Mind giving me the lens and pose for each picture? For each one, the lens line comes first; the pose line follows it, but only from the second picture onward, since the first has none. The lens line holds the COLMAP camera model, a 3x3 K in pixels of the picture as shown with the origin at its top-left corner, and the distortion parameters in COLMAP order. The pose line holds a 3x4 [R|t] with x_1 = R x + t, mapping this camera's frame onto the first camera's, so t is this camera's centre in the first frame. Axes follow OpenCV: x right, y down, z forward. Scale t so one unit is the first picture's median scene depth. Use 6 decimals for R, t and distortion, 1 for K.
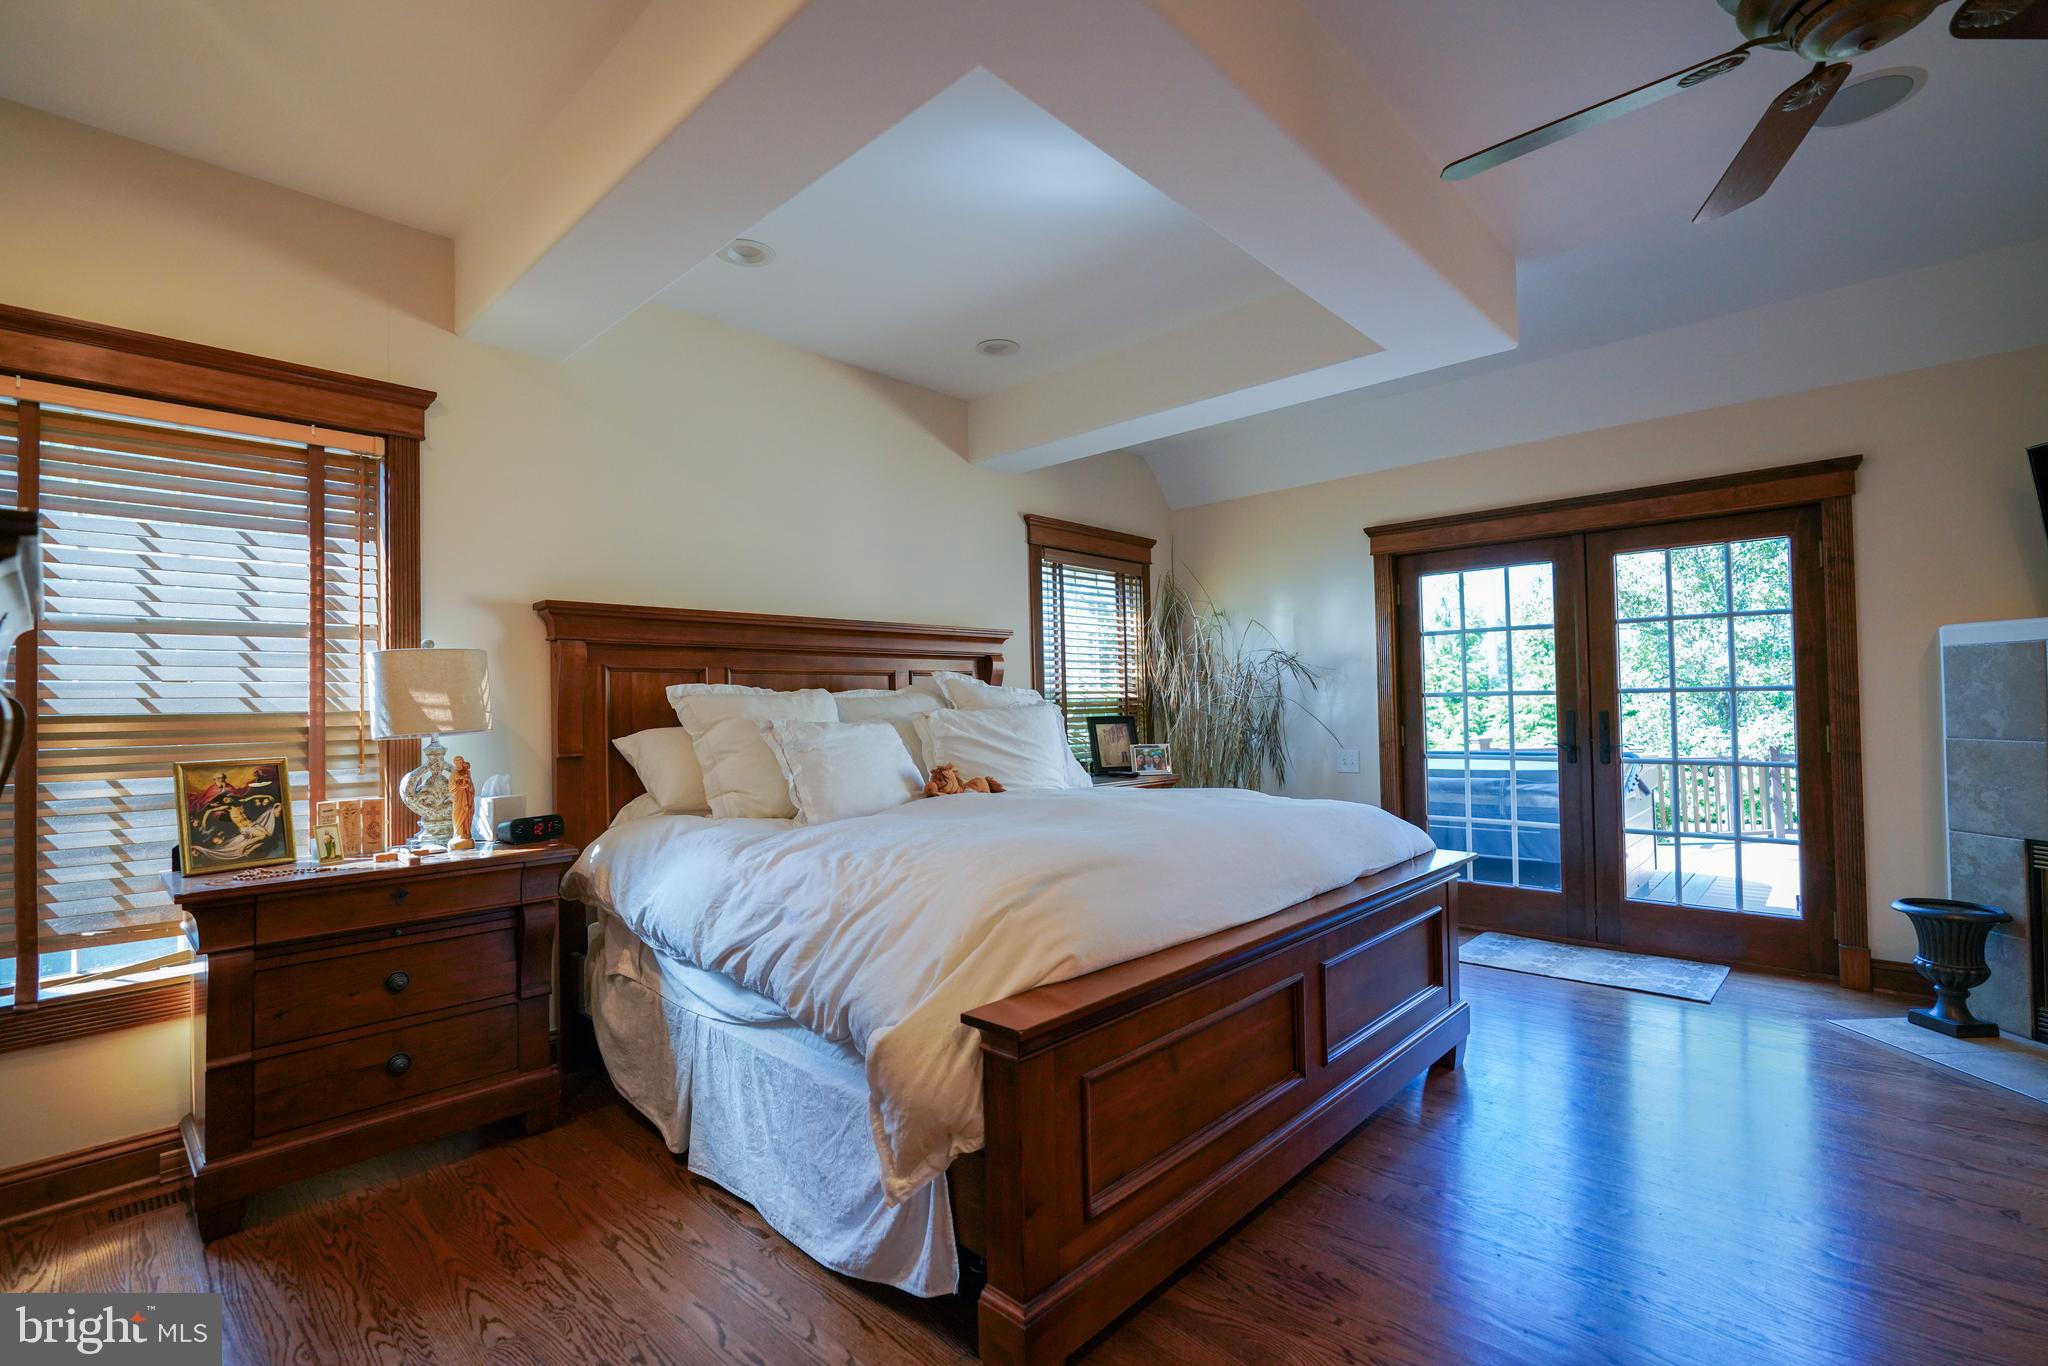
lens RADIAL K [[917.3, 0, 1019.5], [0, 917.3, 685.1], [0, 0, 1]] dist [-0.012822, 0.006110]
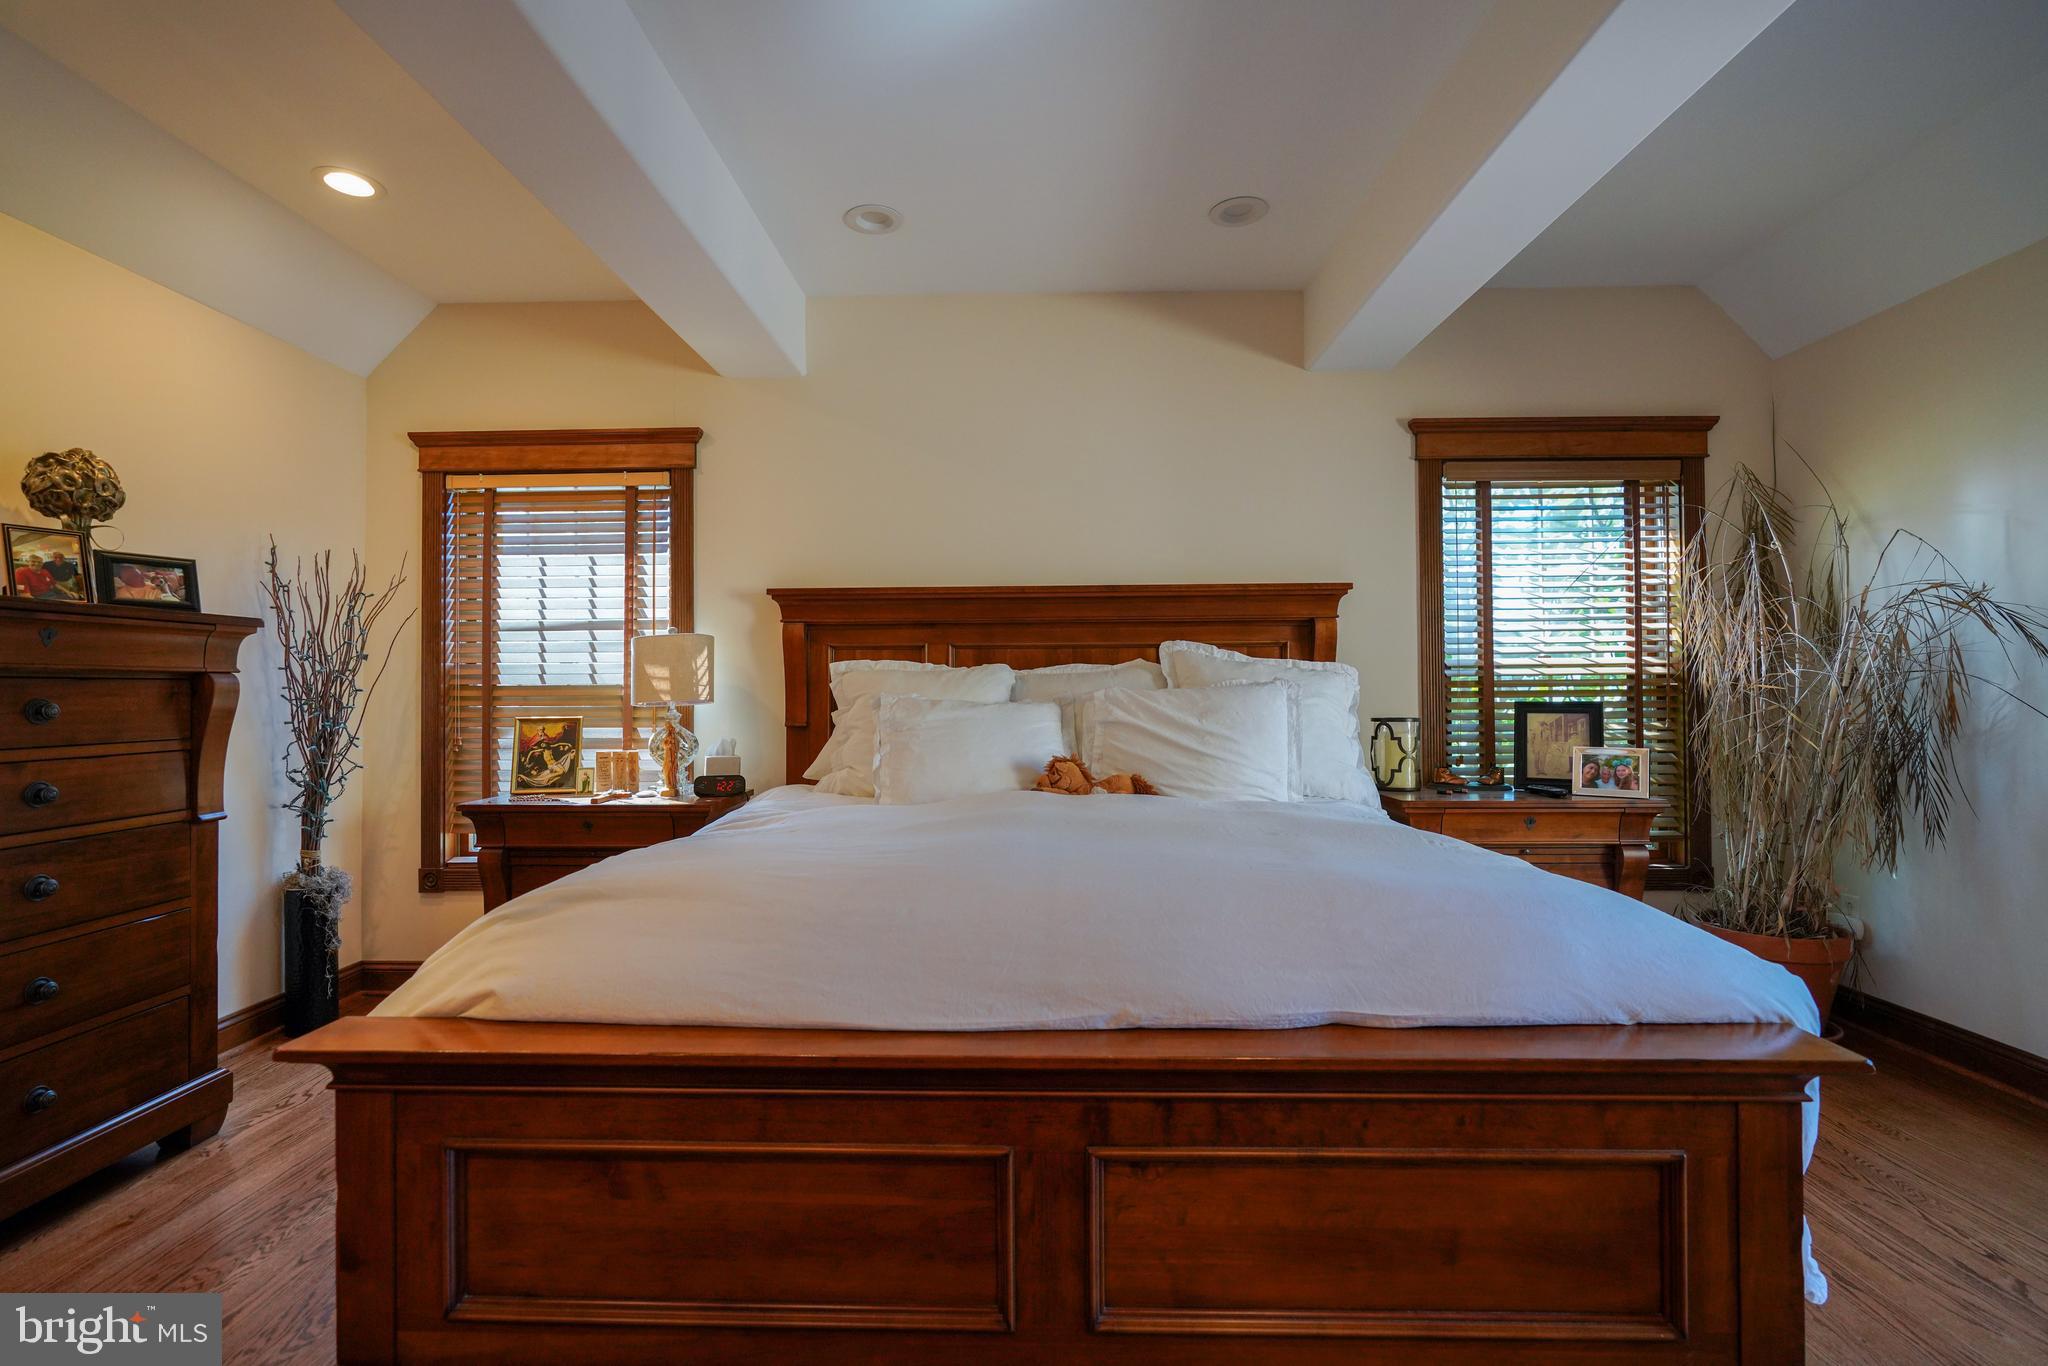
lens RADIAL K [[917.3, 0, 1014.1], [0, 917.3, 683.3], [0, 0, 1]] dist [-0.012822, 0.006110]
pose [[0.669950, 0.007601, -0.742368, 0.592313], [0.010646, 0.999746, 0.019844, 0.006565], [0.742330, -0.021197, 0.669699, 0.495508]]
